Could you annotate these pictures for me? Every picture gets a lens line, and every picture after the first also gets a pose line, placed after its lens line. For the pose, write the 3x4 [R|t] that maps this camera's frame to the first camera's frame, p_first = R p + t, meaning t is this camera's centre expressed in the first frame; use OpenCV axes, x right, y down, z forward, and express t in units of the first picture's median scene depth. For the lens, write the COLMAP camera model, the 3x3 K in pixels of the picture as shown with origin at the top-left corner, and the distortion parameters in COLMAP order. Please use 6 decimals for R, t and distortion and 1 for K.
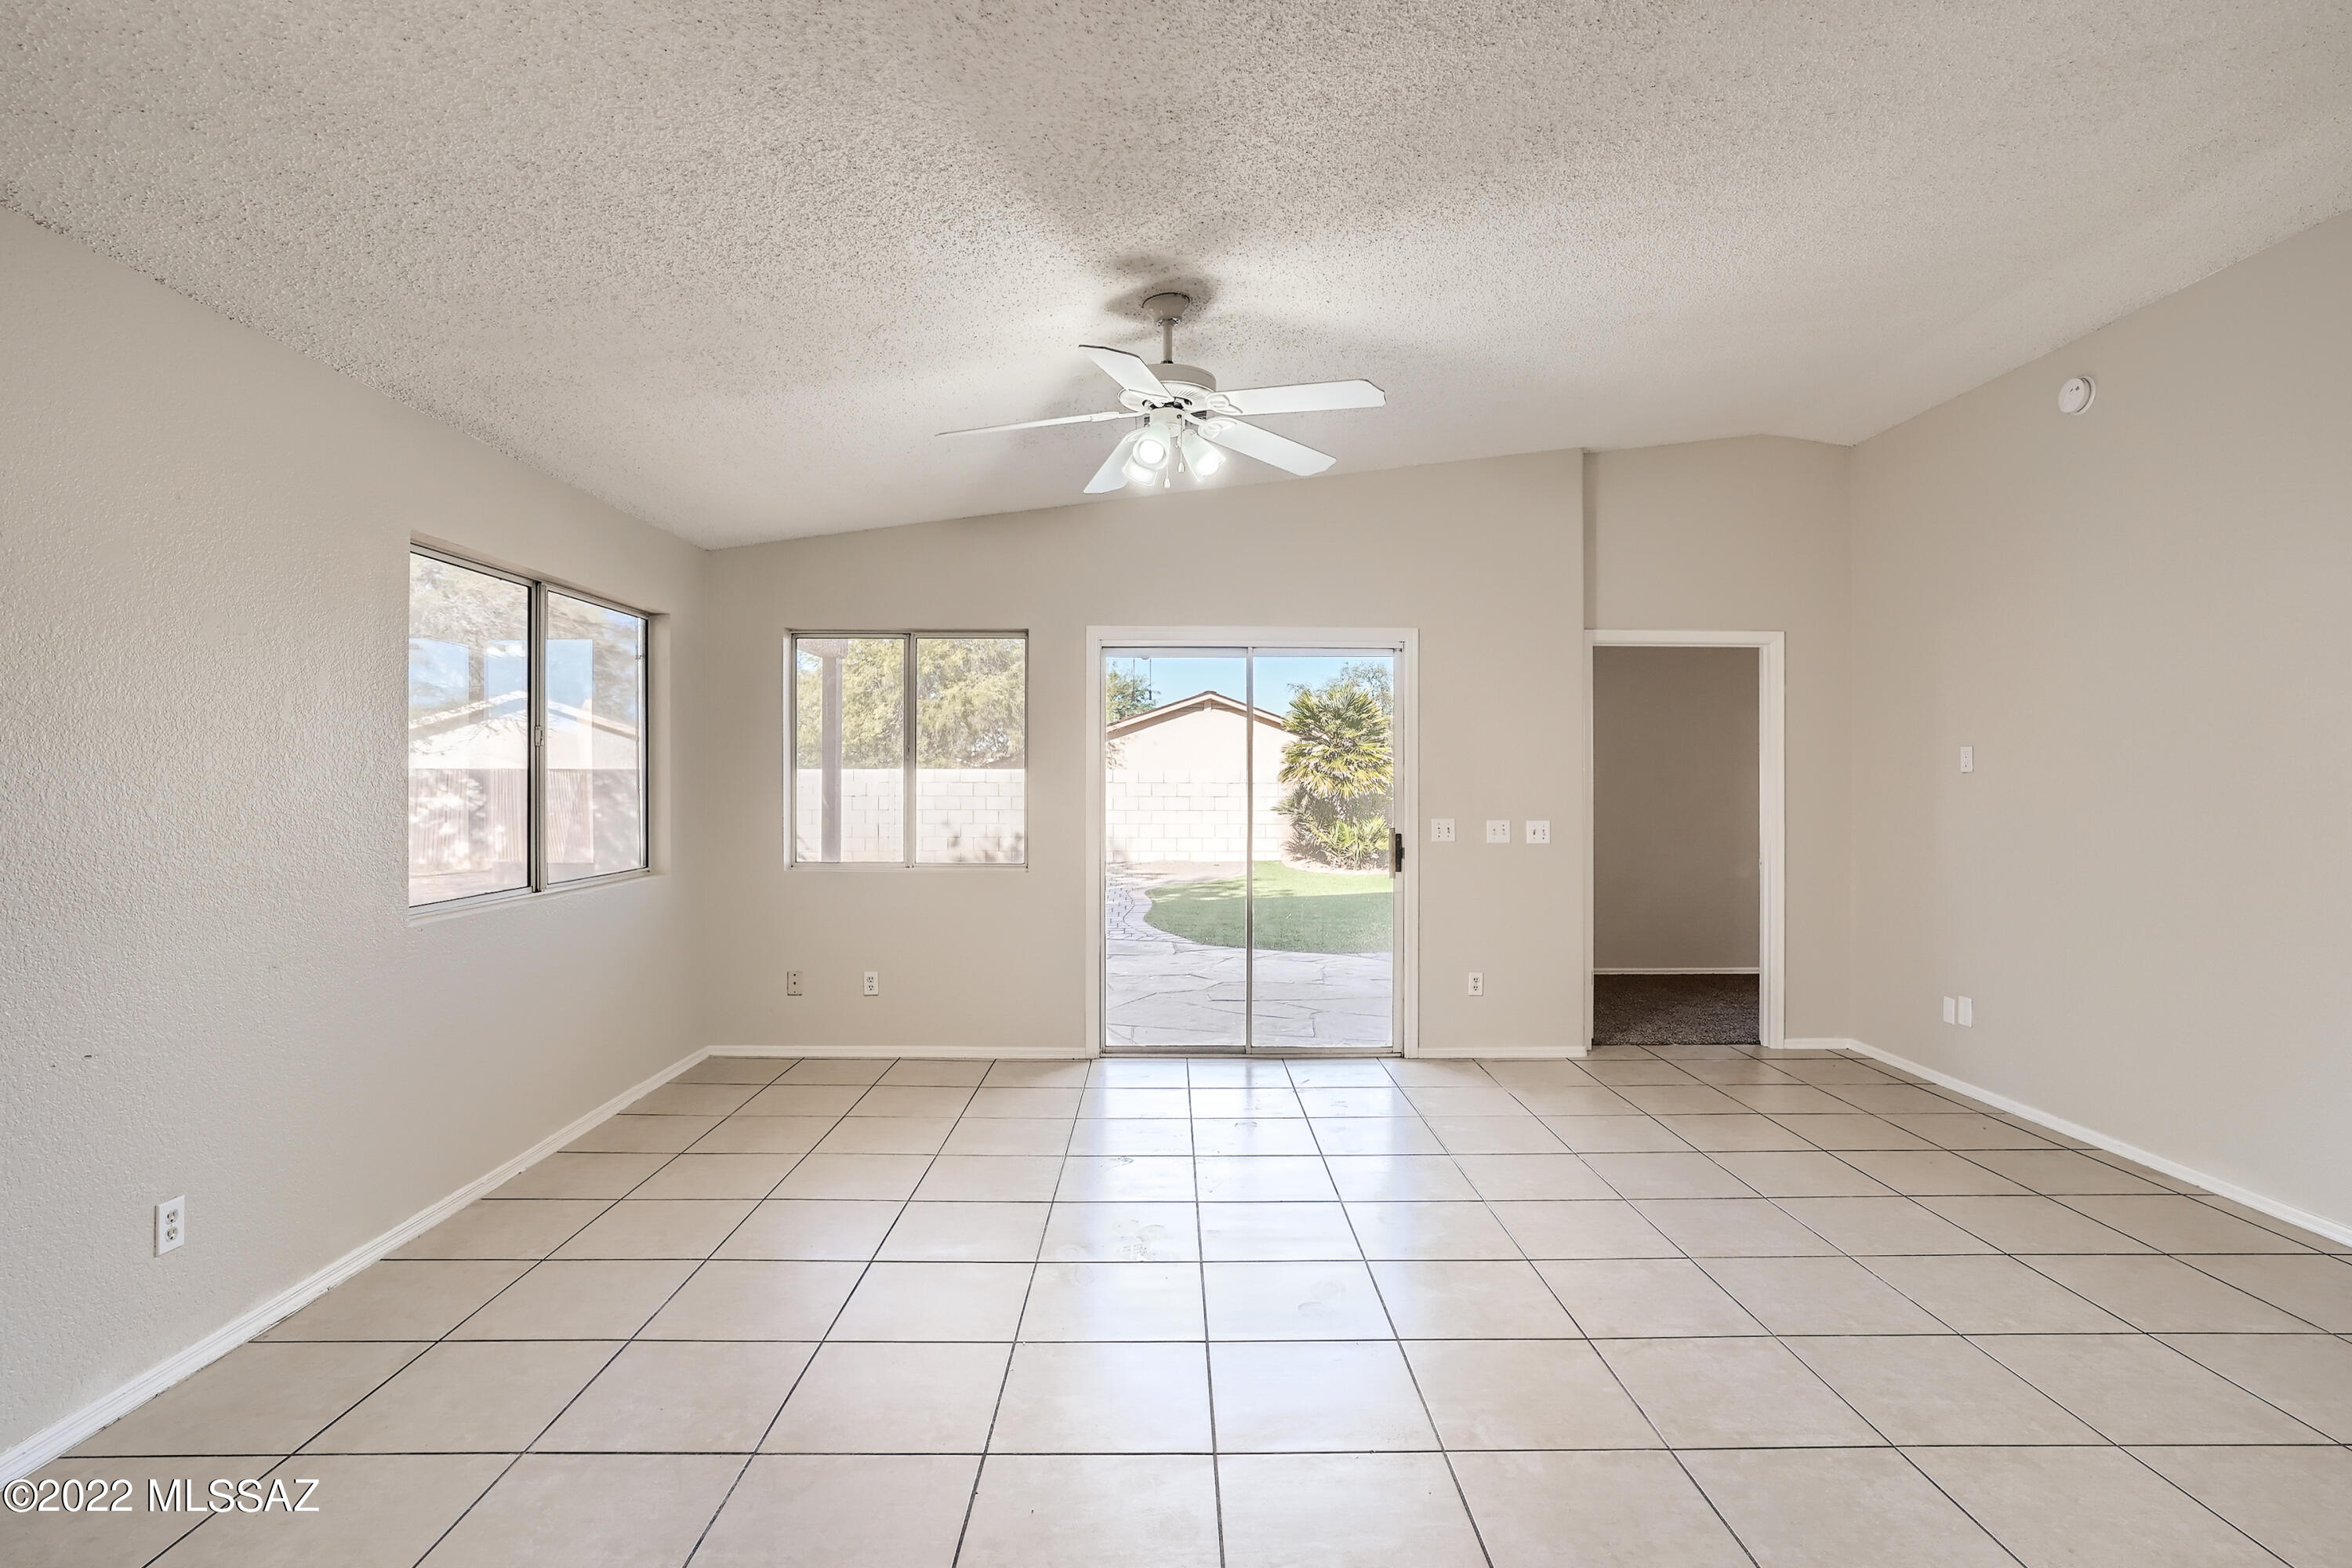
lens RADIAL K [[1152.7, 0, 1182.4], [0, 1152.7, 773.9], [0, 0, 1]] dist [-0.000134, 0.000075]
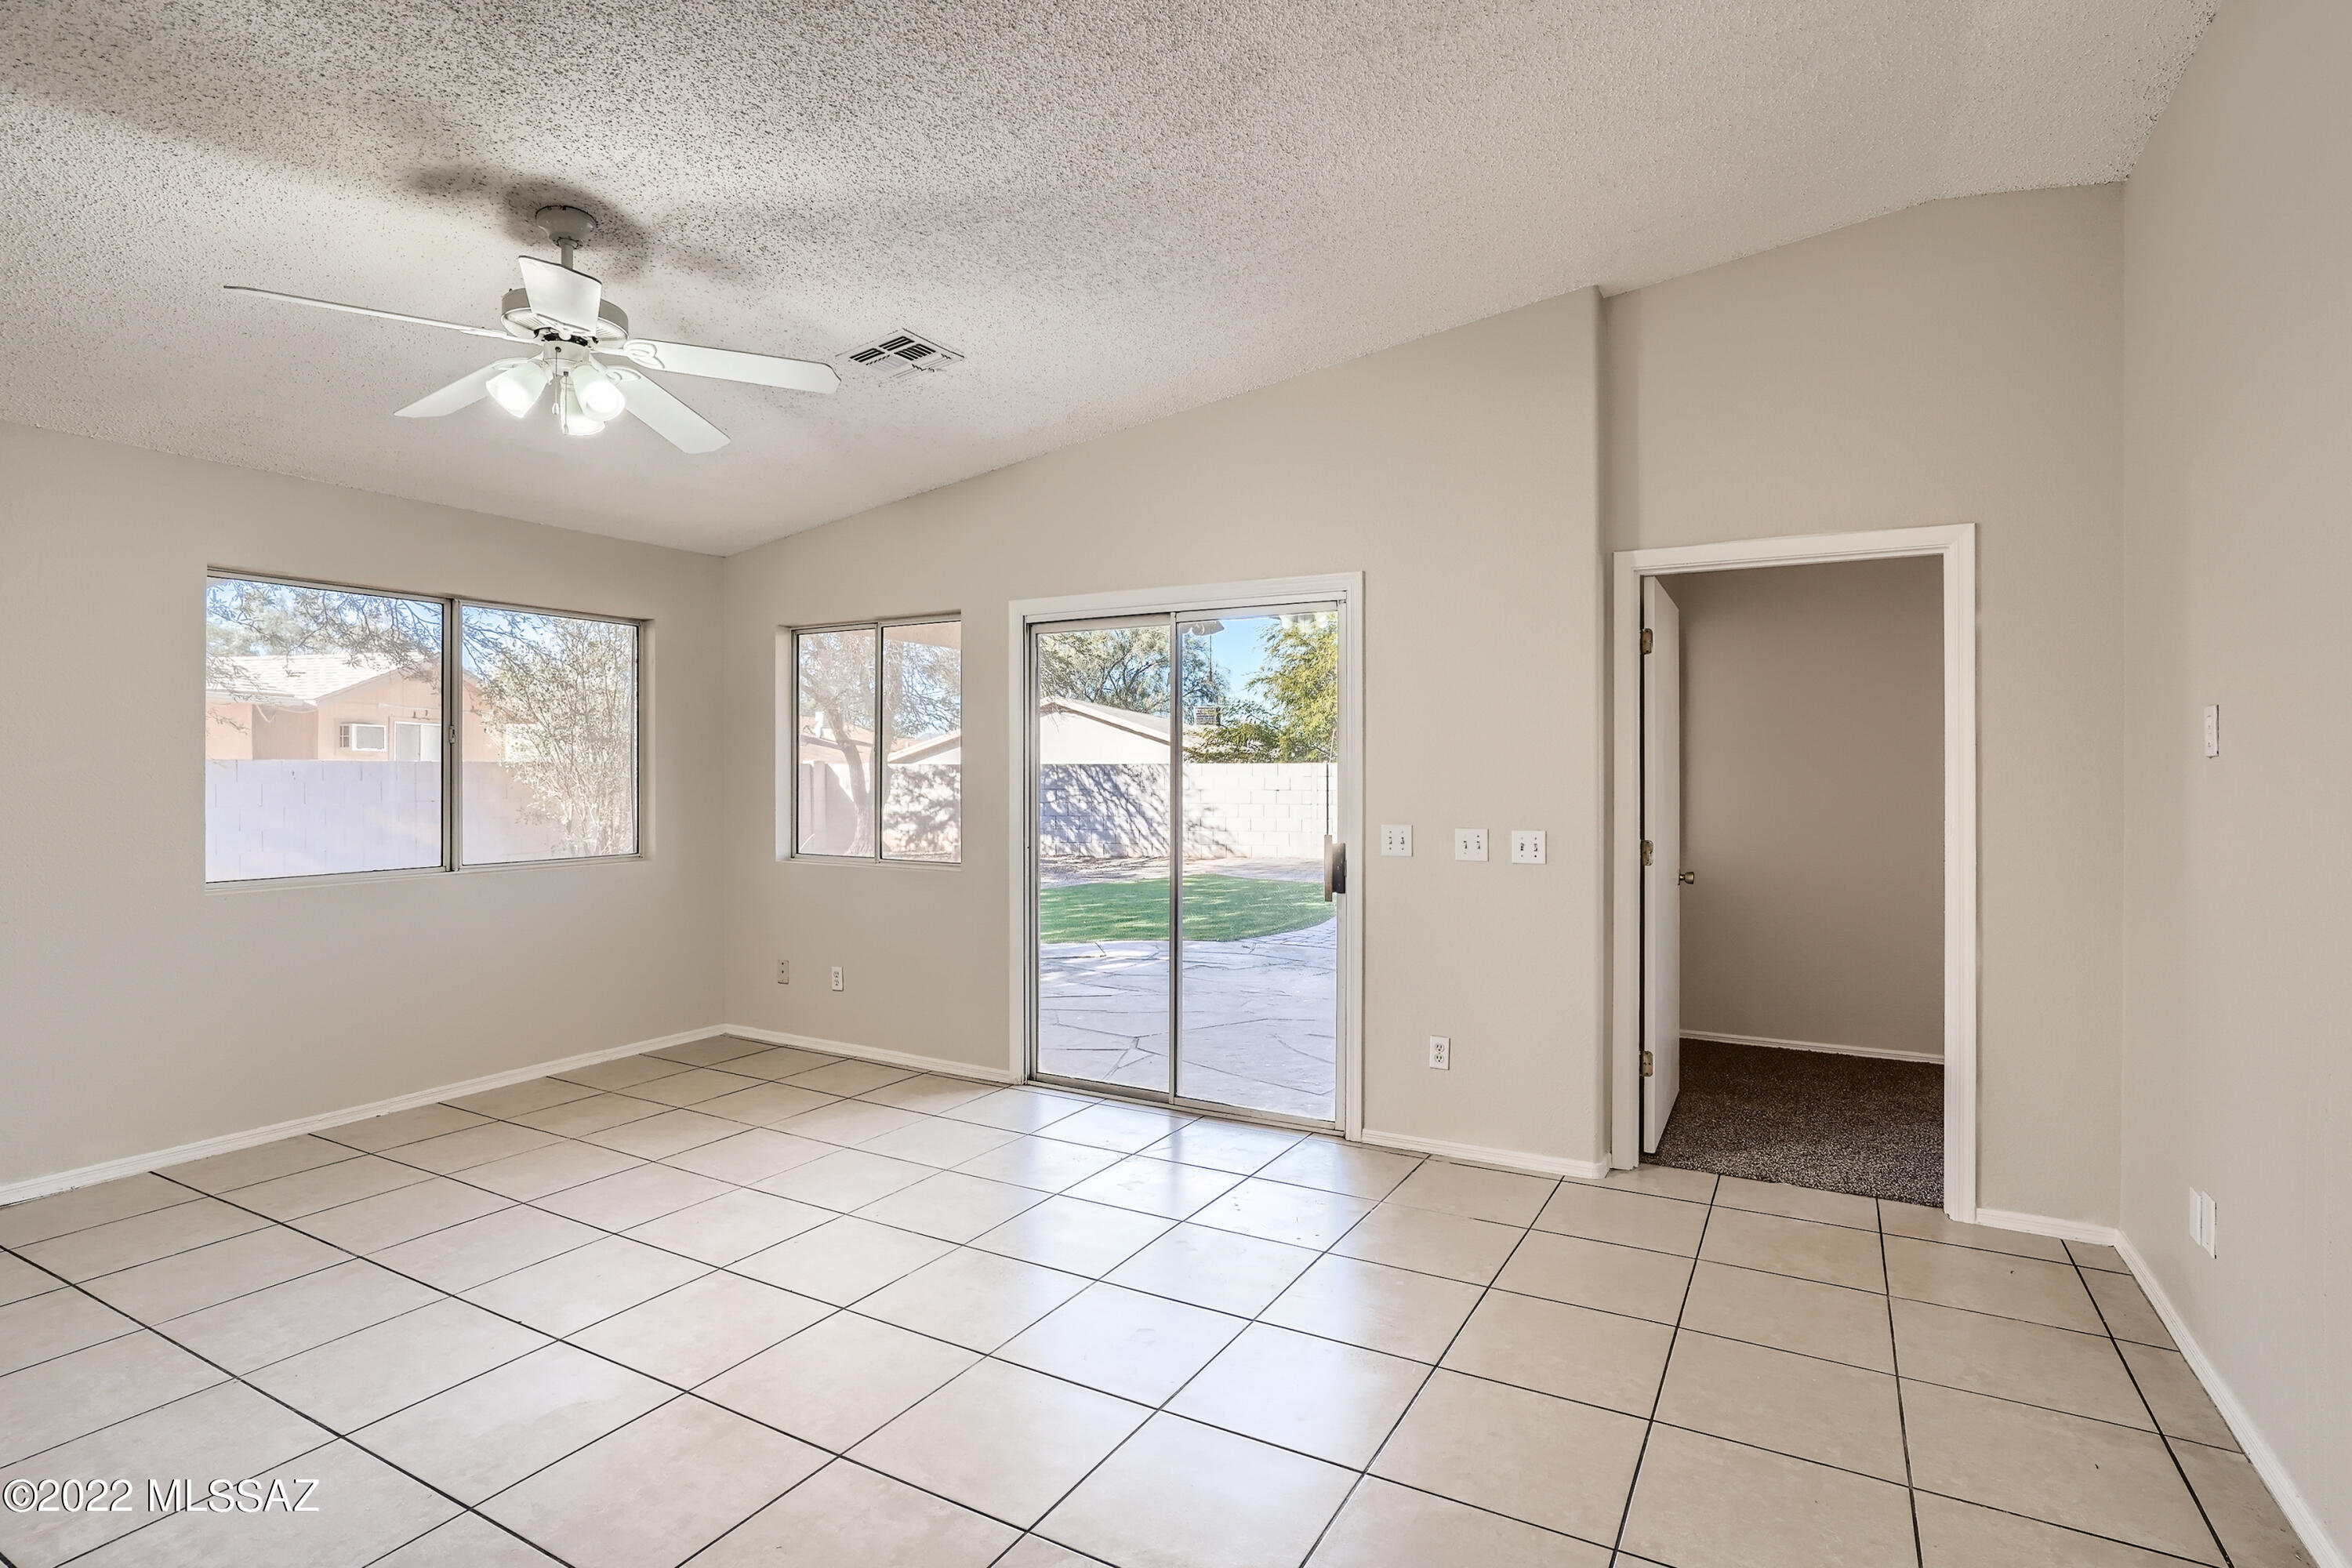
lens RADIAL K [[1161.1, 0, 1189.2], [0, 1161.1, 759.7], [0, 0, 1]] dist [-0.000816, 0.000633]
pose [[0.864737, -0.007119, -0.502175, 0.481318], [0.003434, 0.999960, -0.008263, 0.002718], [0.502213, 0.005421, 0.864727, 0.283551]]
